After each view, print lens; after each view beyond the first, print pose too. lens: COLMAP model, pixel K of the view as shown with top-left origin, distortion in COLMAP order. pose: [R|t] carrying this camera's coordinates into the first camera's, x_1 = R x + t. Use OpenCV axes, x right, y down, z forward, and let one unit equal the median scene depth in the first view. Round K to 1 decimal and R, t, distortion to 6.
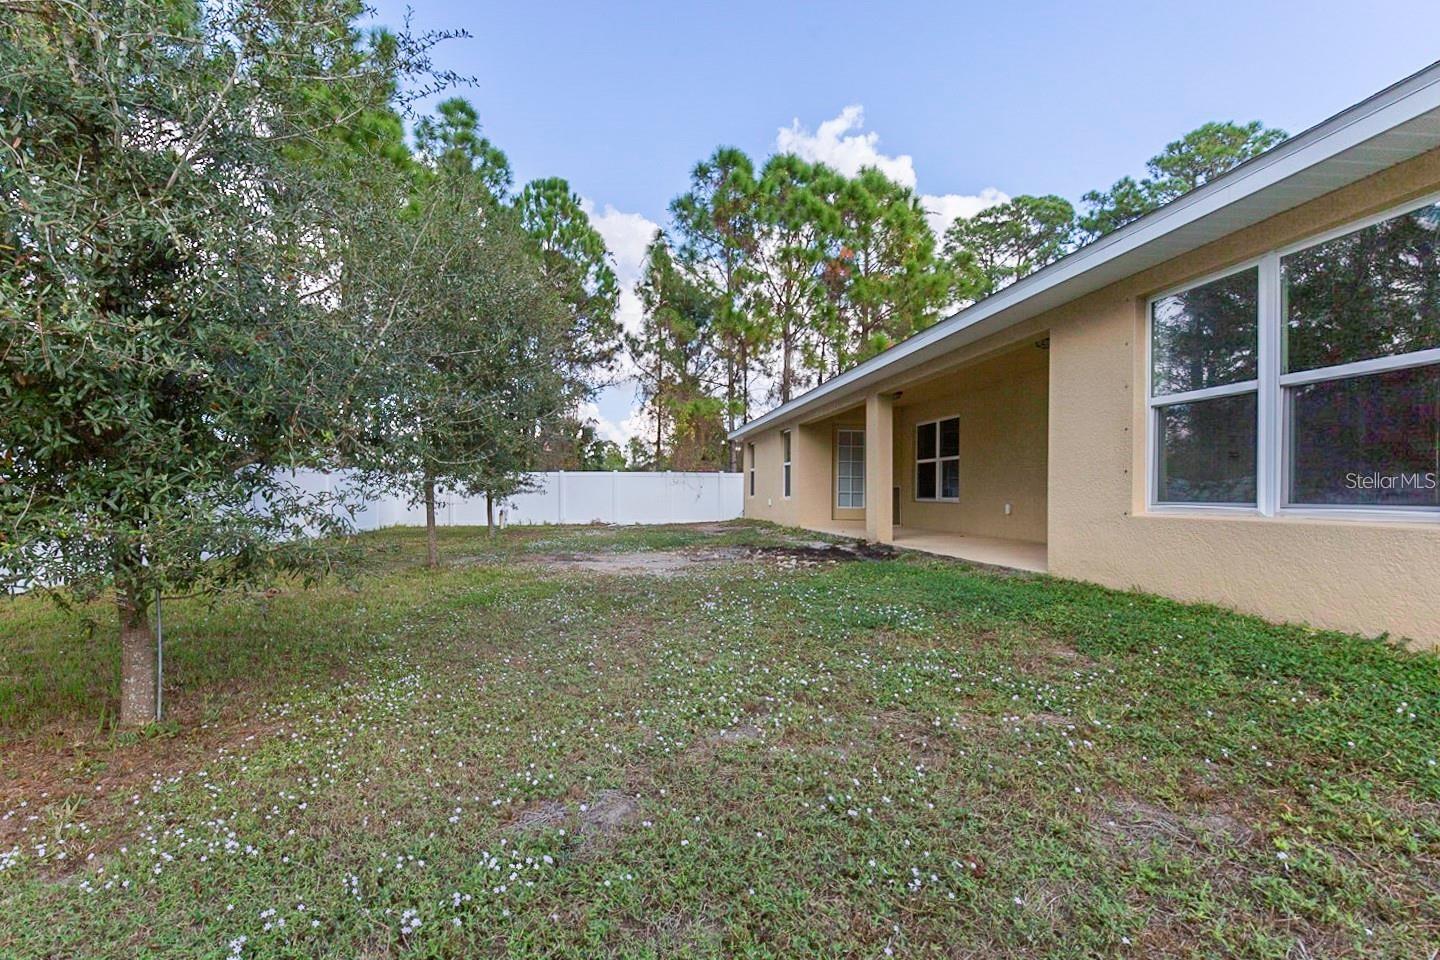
lens RADIAL K [[646.8, 0, 720.2], [0, 646.8, 486.6], [0, 0, 1]] dist [0.016920, -0.010977]
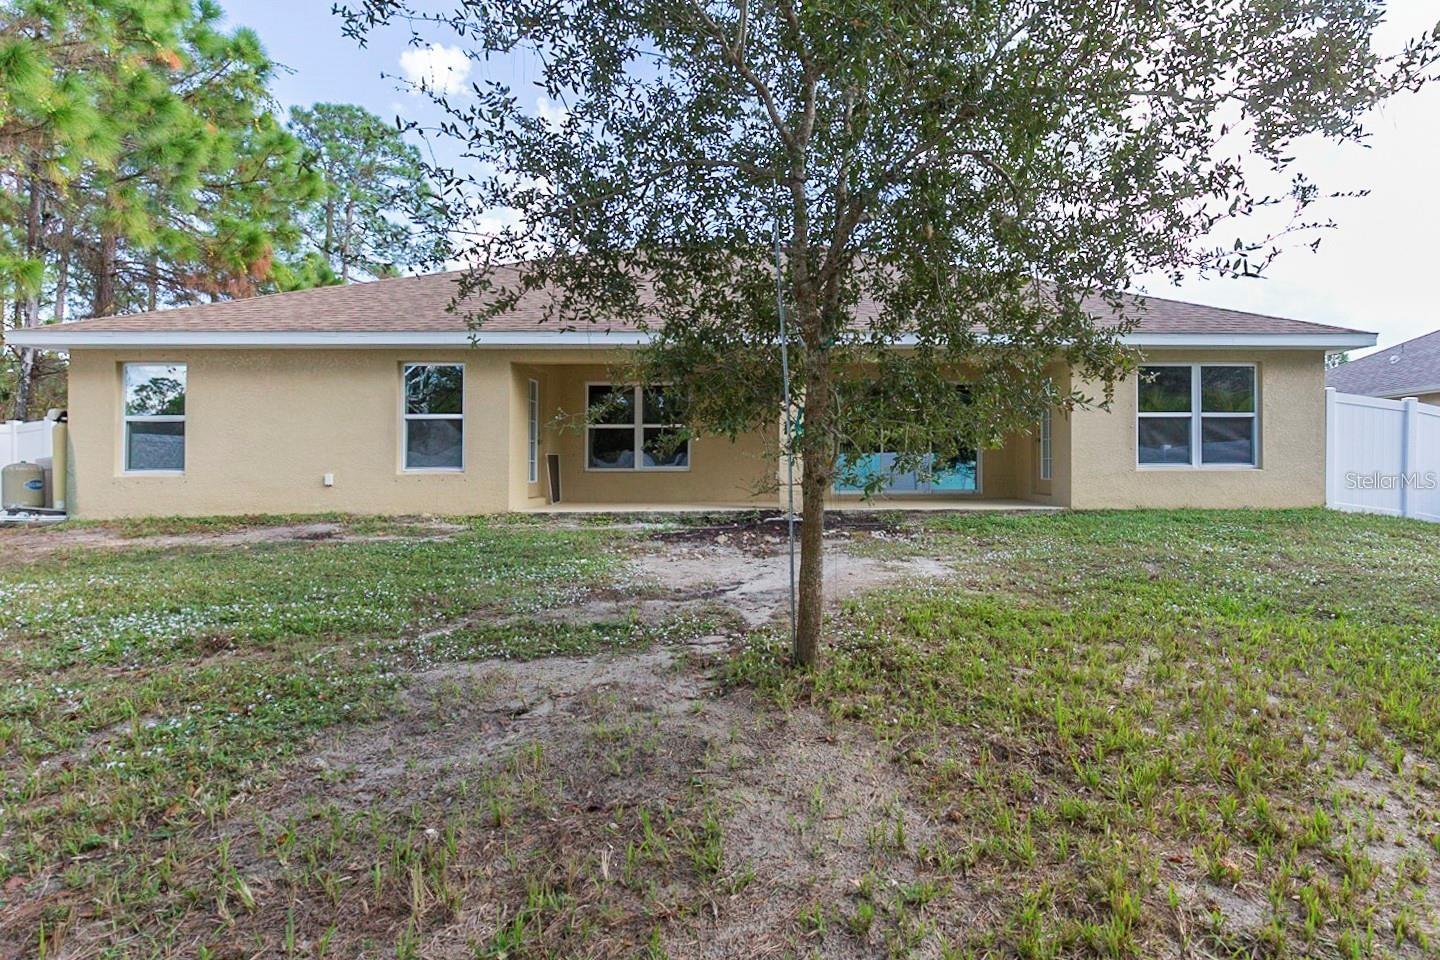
lens RADIAL K [[646.8, 0, 720.2], [0, 646.8, 486.6], [0, 0, 1]] dist [0.016920, -0.010977]
pose [[0.102772, -0.035540, 0.994070, -1.624378], [-0.004699, 0.999333, 0.036214, 0.029355], [-0.994694, -0.008393, 0.102537, 2.260505]]
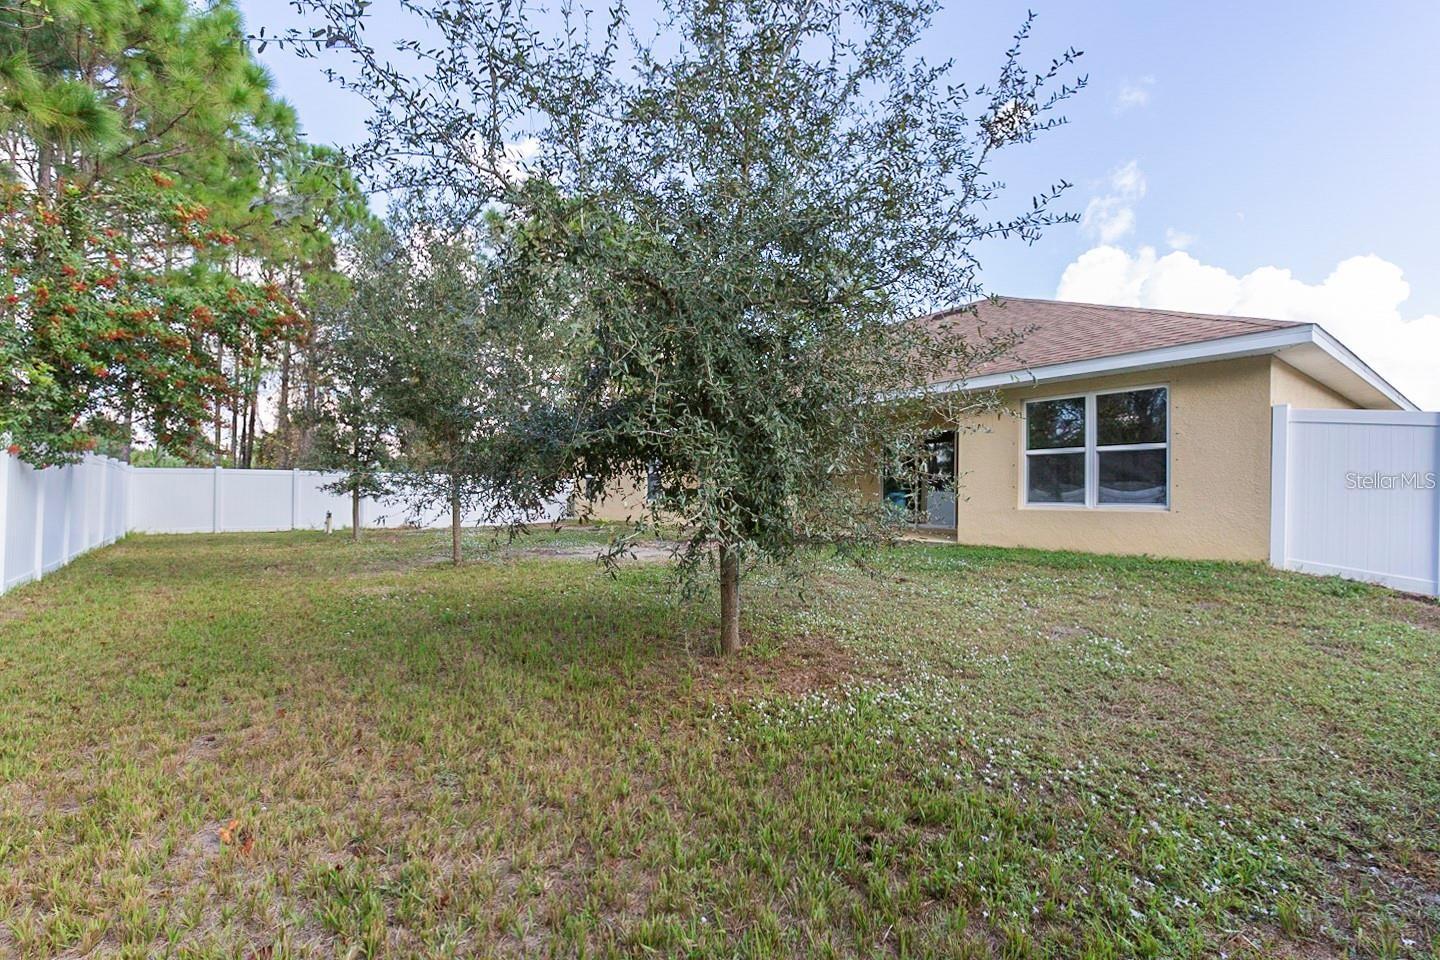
lens RADIAL K [[646.8, 0, 720.2], [0, 646.8, 486.6], [0, 0, 1]] dist [0.016920, -0.010977]
pose [[0.883133, 0.013761, 0.468920, -1.191748], [-0.010979, 0.999902, -0.008668, 0.002563], [-0.468994, 0.002507, 0.883198, -0.348552]]
